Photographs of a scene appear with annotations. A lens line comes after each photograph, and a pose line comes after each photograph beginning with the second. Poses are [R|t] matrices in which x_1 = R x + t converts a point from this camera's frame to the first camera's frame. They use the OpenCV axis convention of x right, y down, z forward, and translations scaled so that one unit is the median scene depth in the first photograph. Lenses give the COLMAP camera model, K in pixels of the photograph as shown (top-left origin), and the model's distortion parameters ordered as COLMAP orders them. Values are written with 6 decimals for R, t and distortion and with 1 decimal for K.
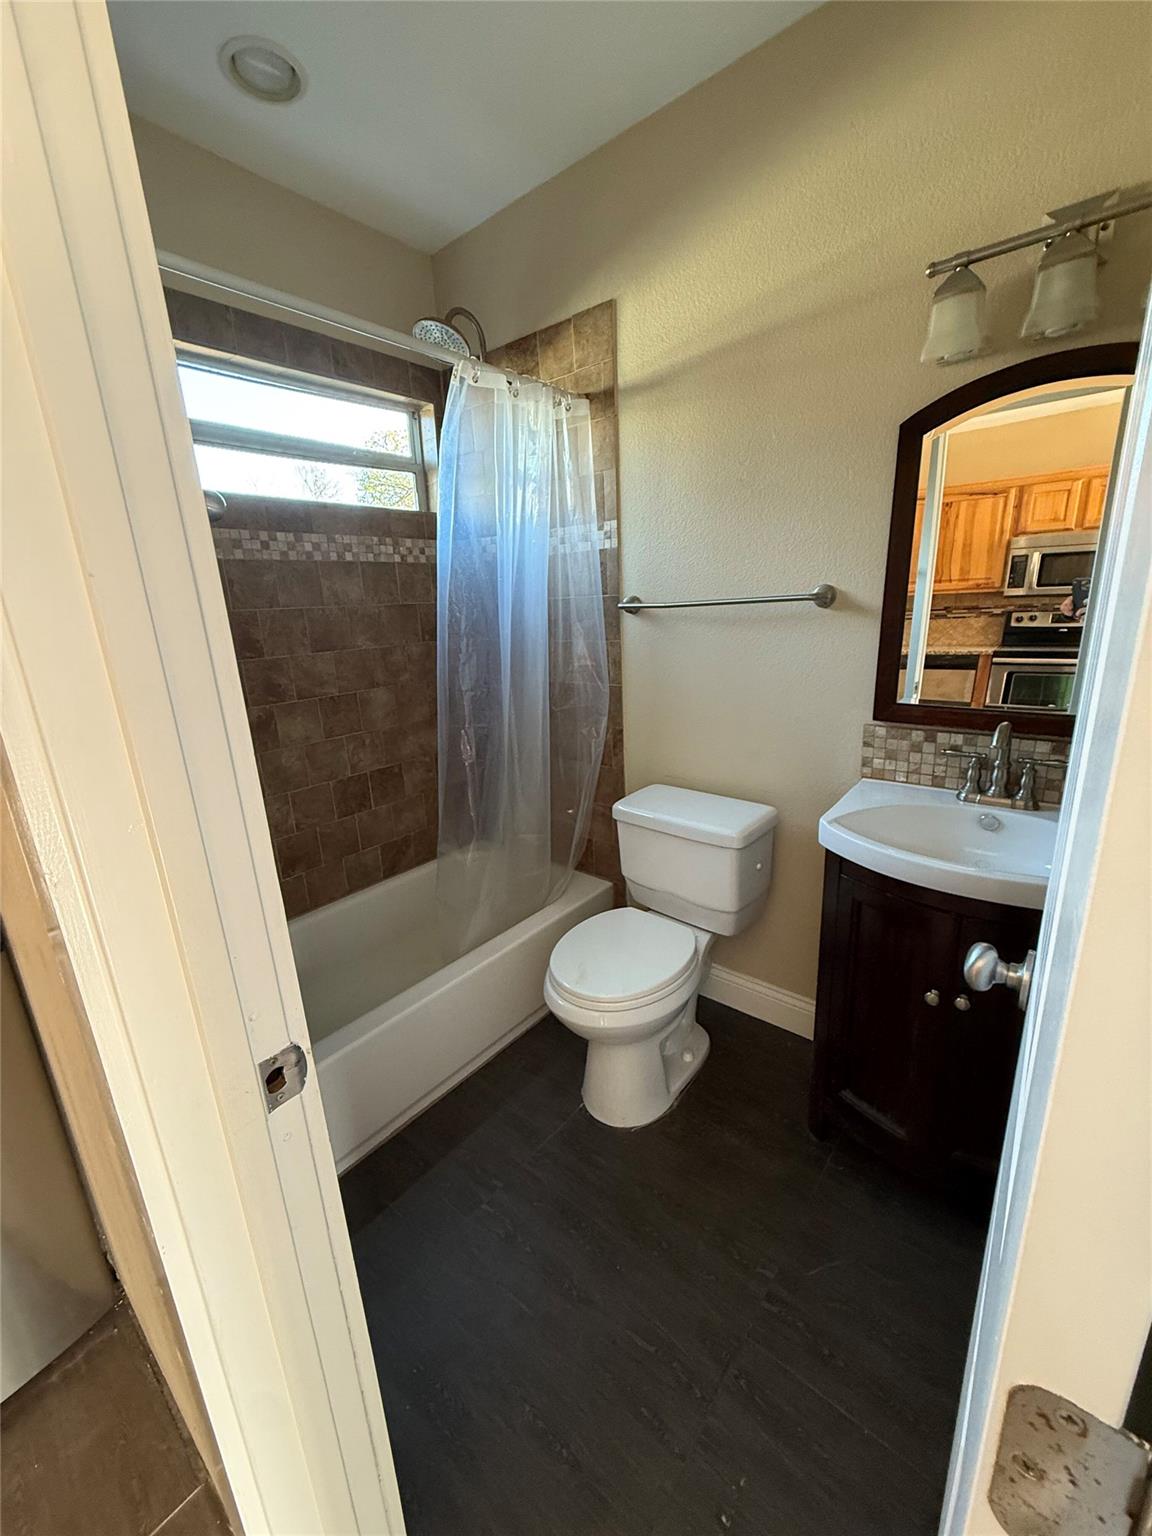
lens RADIAL K [[607.0, 0, 577.8], [0, 607.0, 762.8], [0, 0, 1]] dist [0.000006, -0.000236]
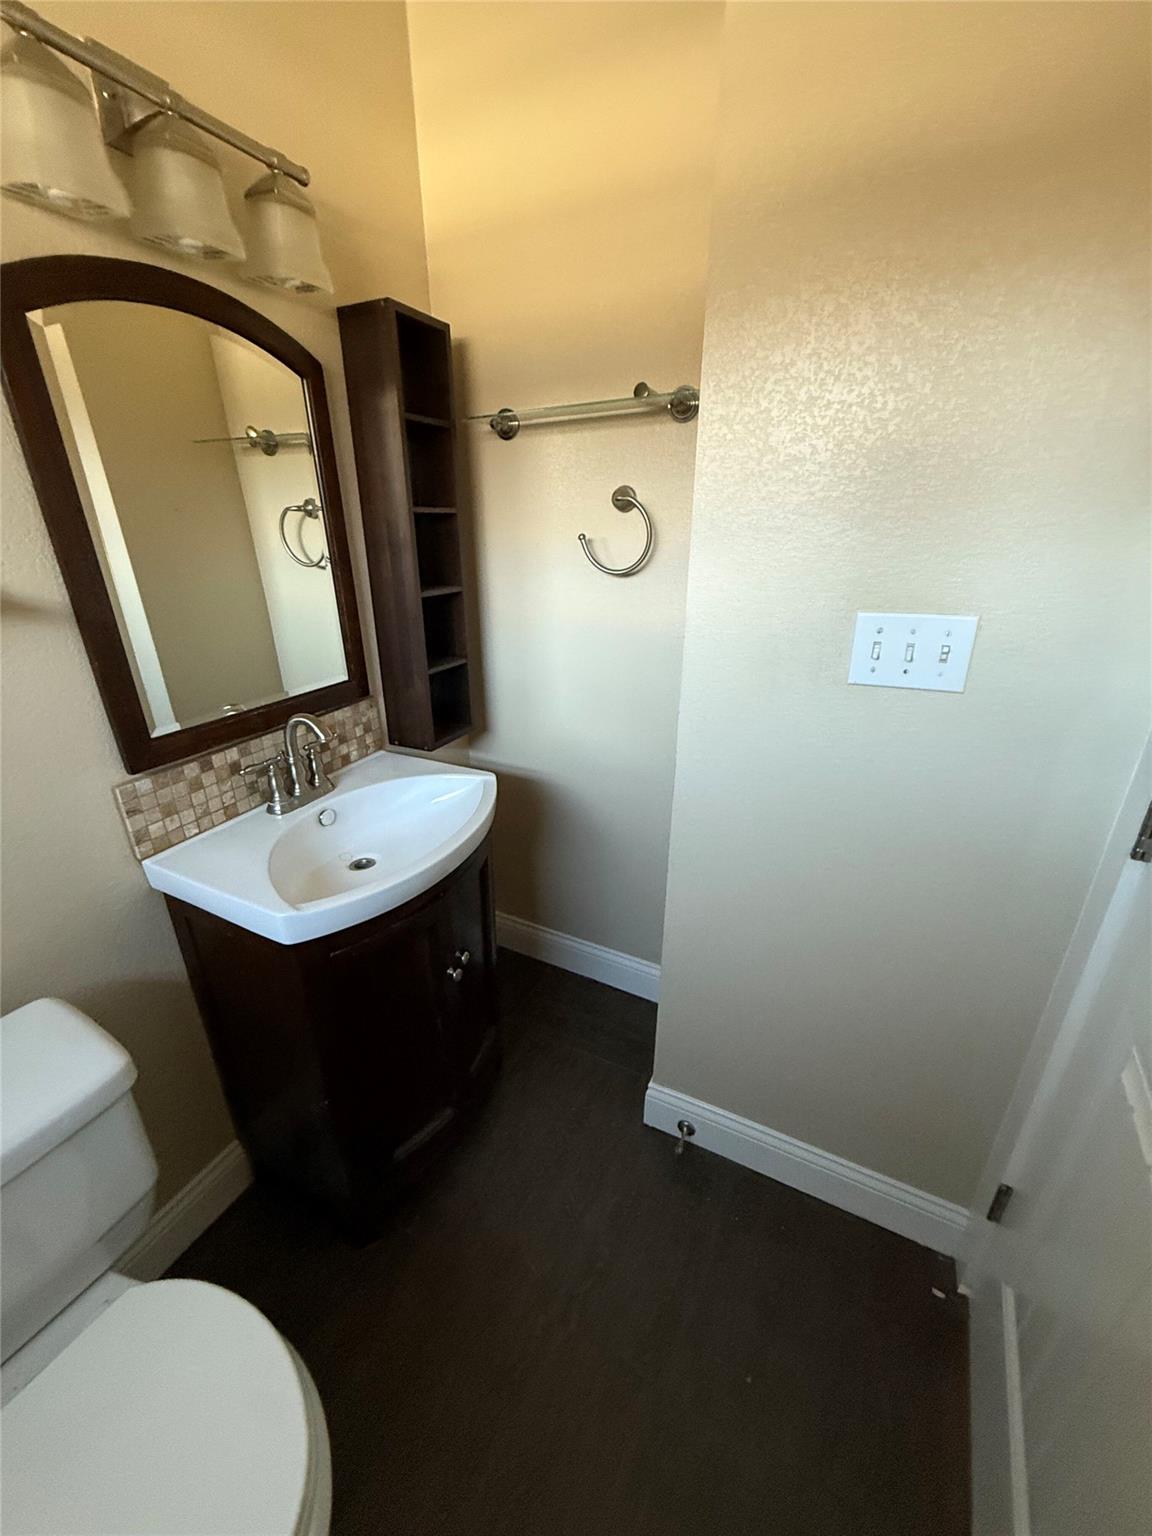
lens RADIAL K [[607.0, 0, 573.2], [0, 607.0, 768.6], [0, 0, 1]] dist [0.000006, -0.000236]
pose [[-0.216184, -0.329779, 0.918972, -0.223403], [0.280493, 0.880574, 0.381985, -0.197865], [-0.935194, 0.340345, -0.097866, 0.631336]]
